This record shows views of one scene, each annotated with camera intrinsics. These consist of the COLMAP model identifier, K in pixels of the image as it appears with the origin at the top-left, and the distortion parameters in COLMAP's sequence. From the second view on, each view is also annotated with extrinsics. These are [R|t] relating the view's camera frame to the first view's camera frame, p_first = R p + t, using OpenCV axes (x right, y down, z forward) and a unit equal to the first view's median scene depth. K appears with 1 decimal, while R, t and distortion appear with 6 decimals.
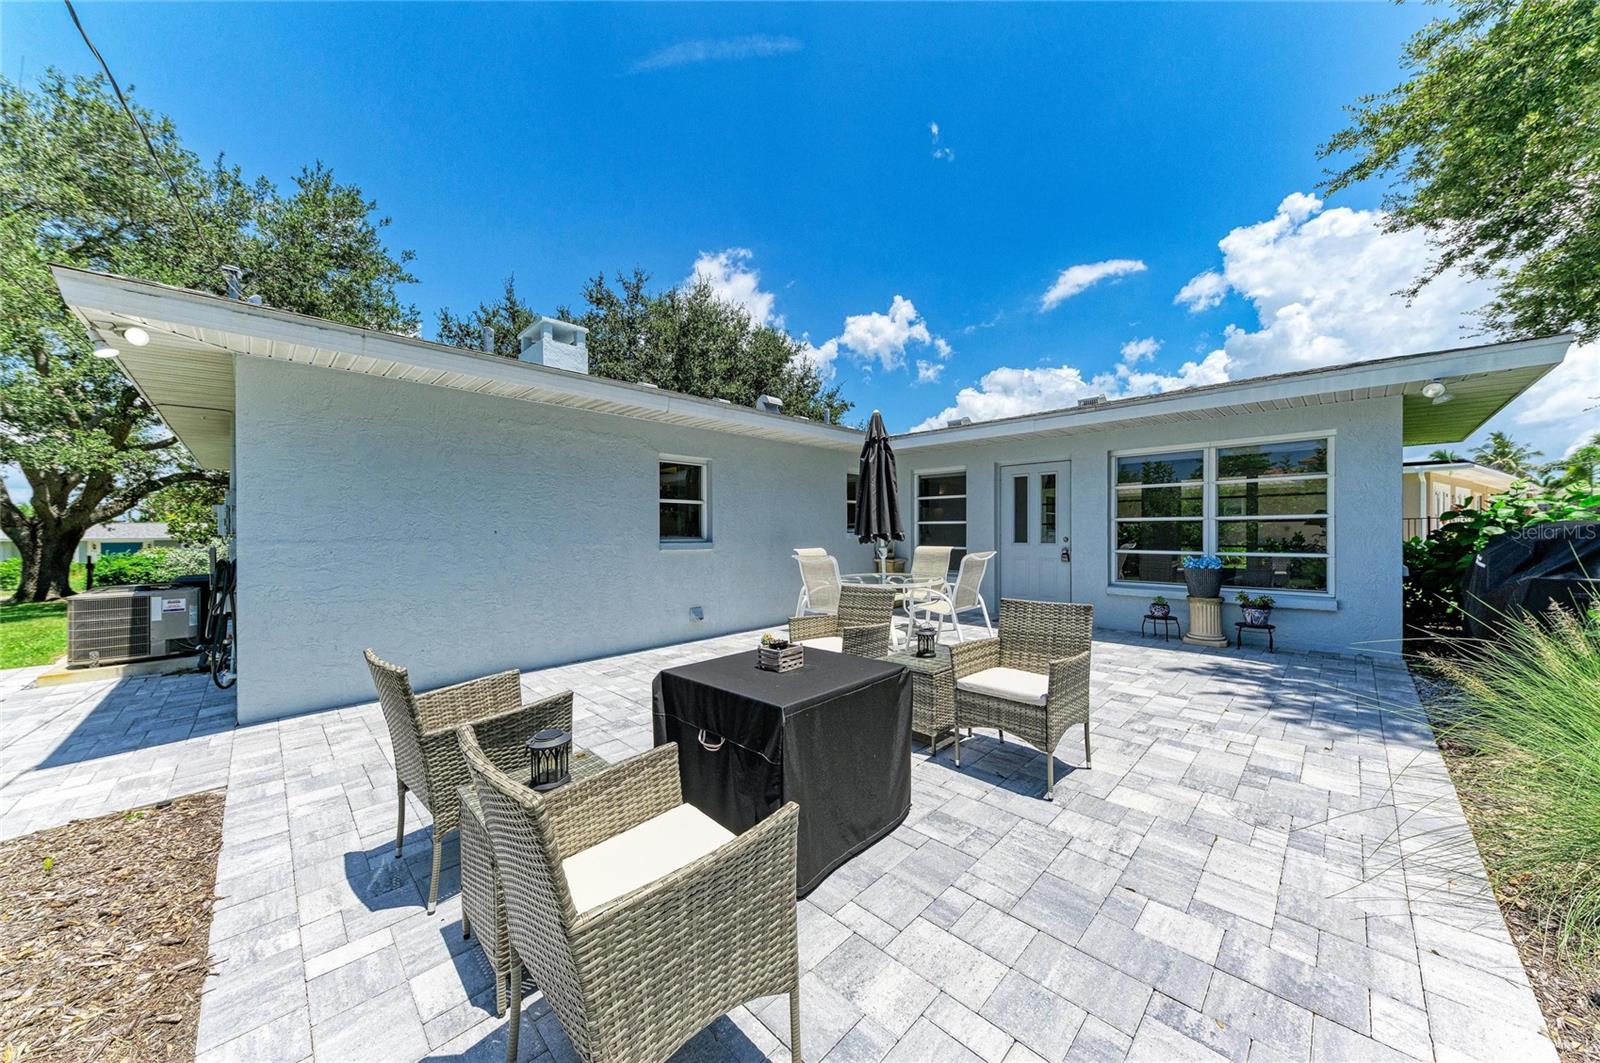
lens RADIAL K [[545.9, 0, 835.6], [0, 545.9, 532.6], [0, 0, 1]] dist [0.000083, 0.000018]
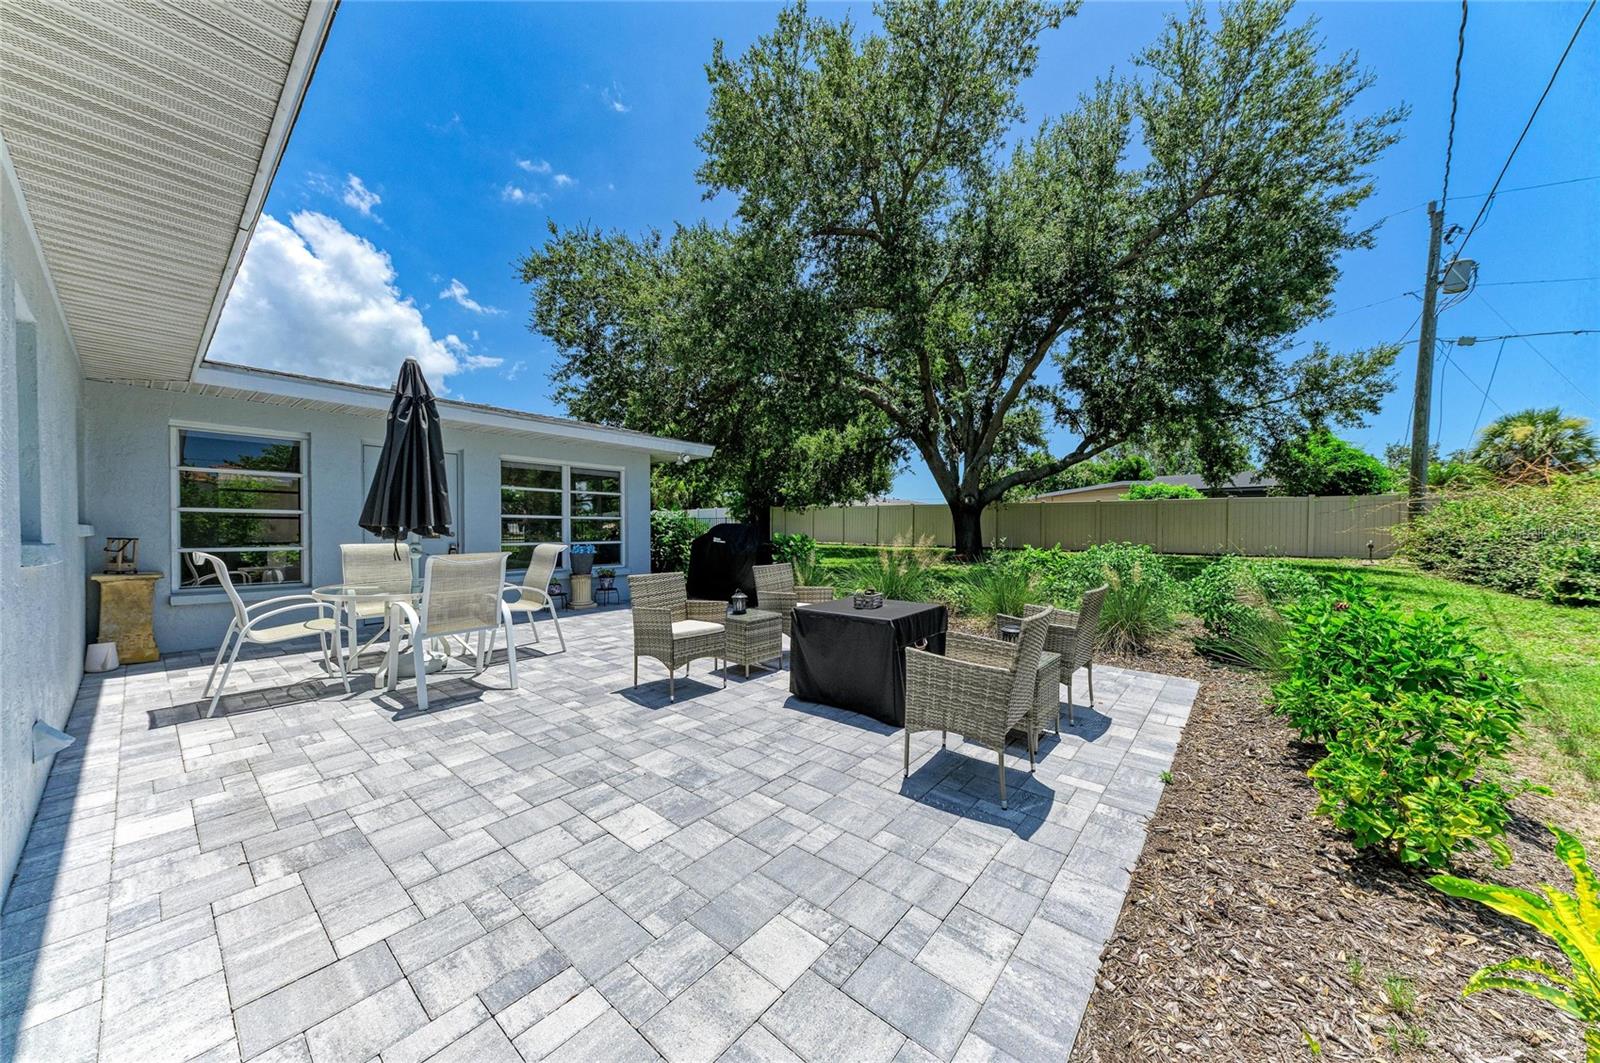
lens RADIAL K [[536.2, 0, 789.3], [0, 536.2, 532.8], [0, 0, 1]] dist [0.073989, -0.000007]
pose [[-0.052625, -0.004251, 0.998605, -0.310384], [0.001116, 0.999990, 0.004315, 0.003266], [-0.998614, 0.001341, -0.052620, 0.243807]]
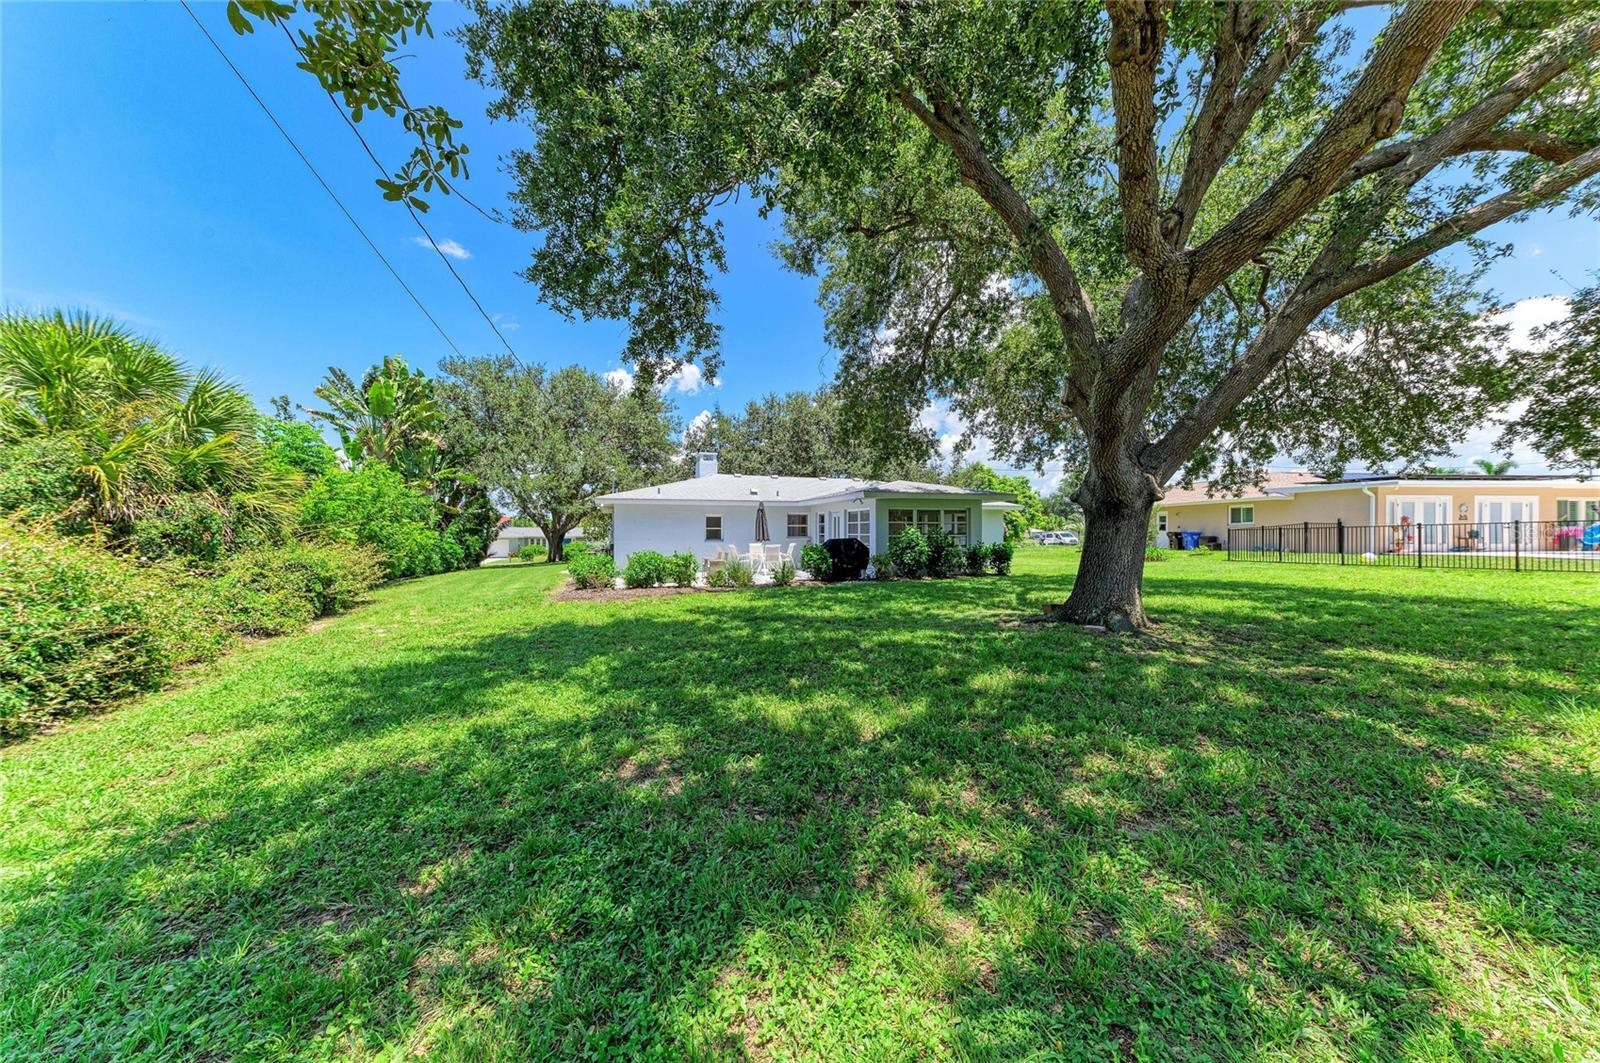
lens RADIAL K [[536.2, 0, 789.3], [0, 536.2, 532.8], [0, 0, 1]] dist [0.073989, -0.000007]
pose [[0.885457, 0.003280, -0.464709, 0.857182], [-0.003763, 0.999993, -0.000111, -0.016701], [0.464705, 0.001847, 0.885464, -0.874282]]
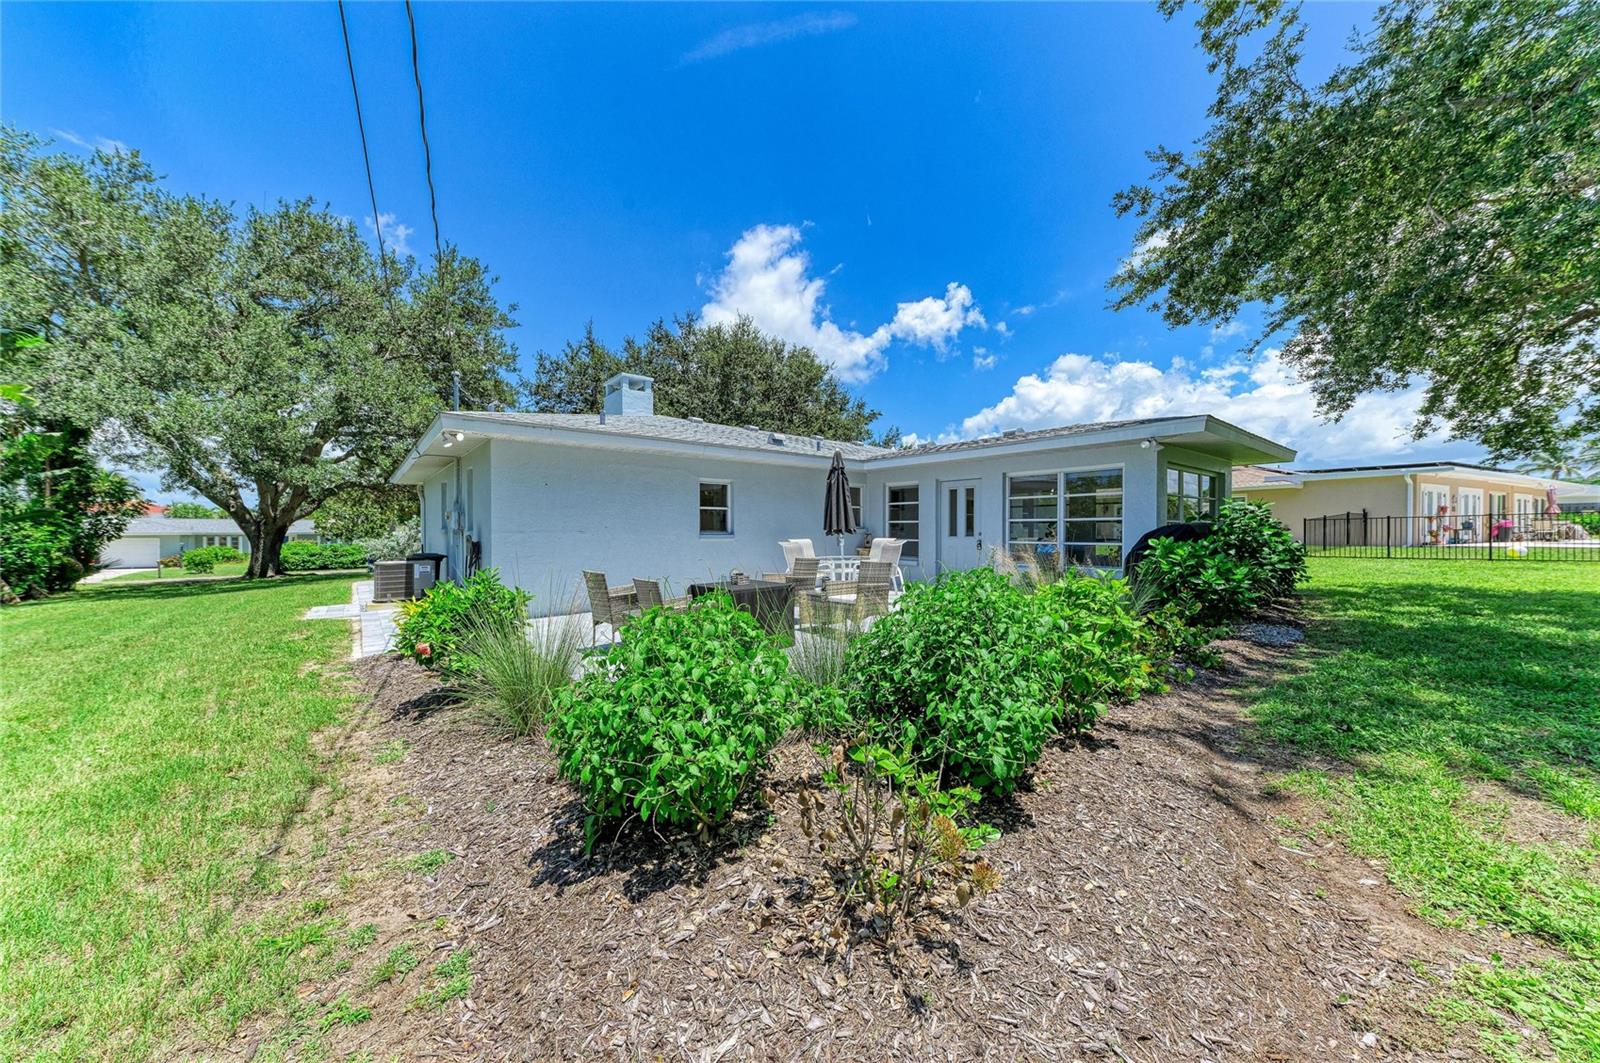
lens RADIAL K [[573.3, 0, 800.0], [0, 573.3, 531.5], [0, 0, 1]] dist [0.085967, -0.000024]
pose [[0.986384, 0.003841, -0.164412, 0.119411], [-0.003386, 0.999990, 0.003050, 0.001577], [0.164422, -0.002452, 0.986387, -0.300140]]
